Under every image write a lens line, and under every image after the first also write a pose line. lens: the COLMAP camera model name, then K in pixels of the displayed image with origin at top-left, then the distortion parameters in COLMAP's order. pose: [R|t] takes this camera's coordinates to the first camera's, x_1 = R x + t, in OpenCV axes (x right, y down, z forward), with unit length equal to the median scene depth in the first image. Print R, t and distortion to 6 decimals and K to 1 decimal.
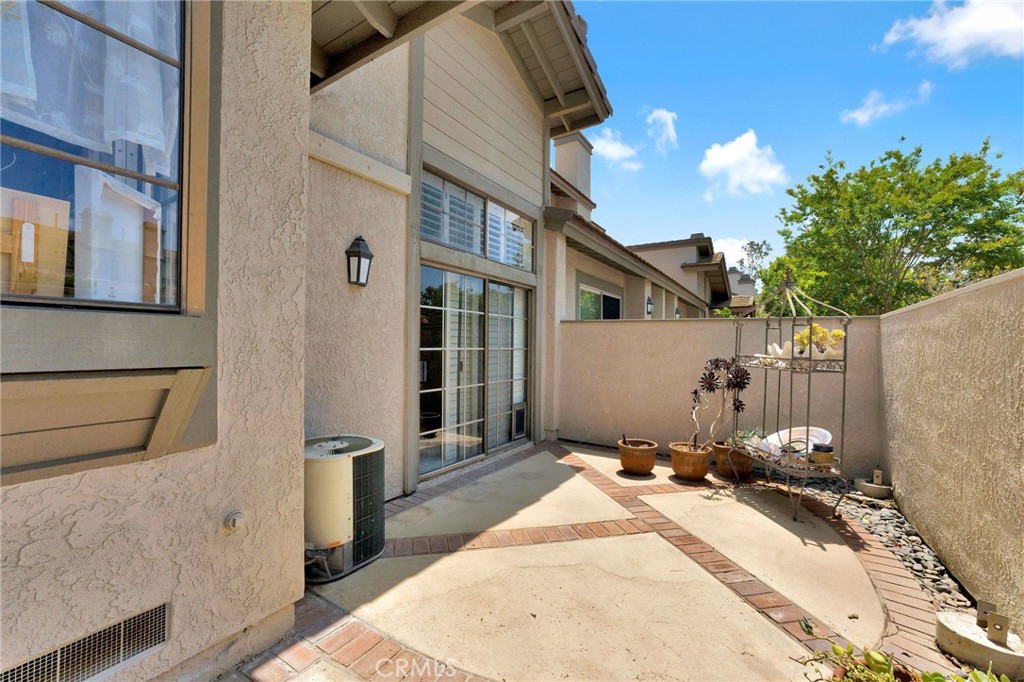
lens RADIAL K [[424.4, 0, 510.7], [0, 424.4, 344.7], [0, 0, 1]] dist [-0.045258, 0.017847]
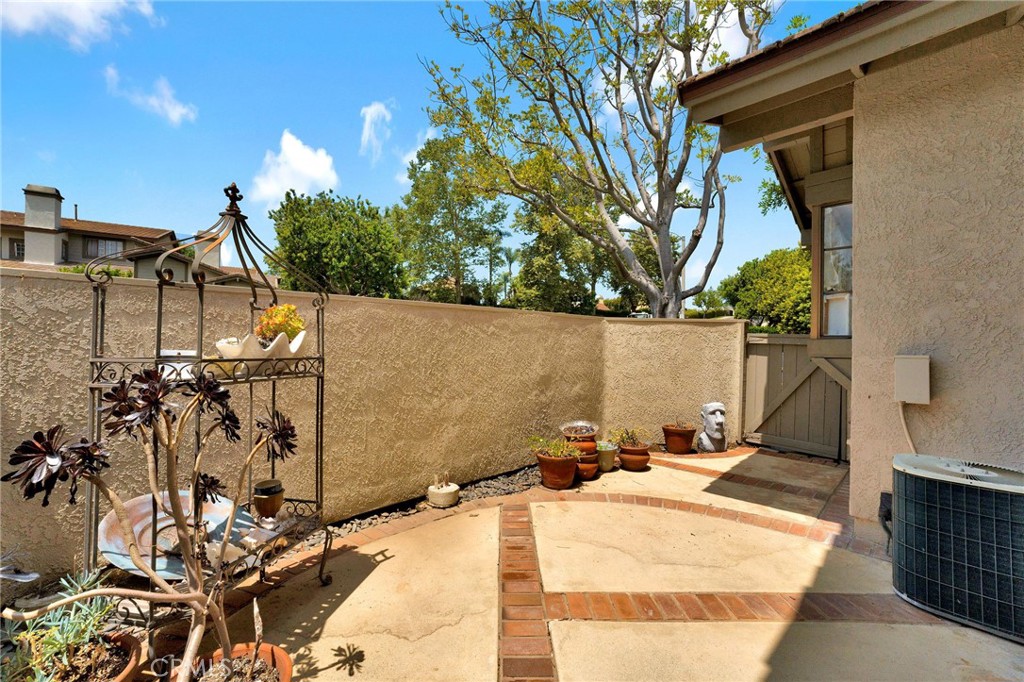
lens RADIAL K [[424.4, 0, 510.1], [0, 424.4, 340.7], [0, 0, 1]] dist [-0.045258, 0.017847]
pose [[-0.975337, -0.025280, 0.219267, 0.264669], [-0.028796, 0.999503, -0.012853, 0.011369], [-0.218833, -0.018850, -0.975580, 1.832738]]
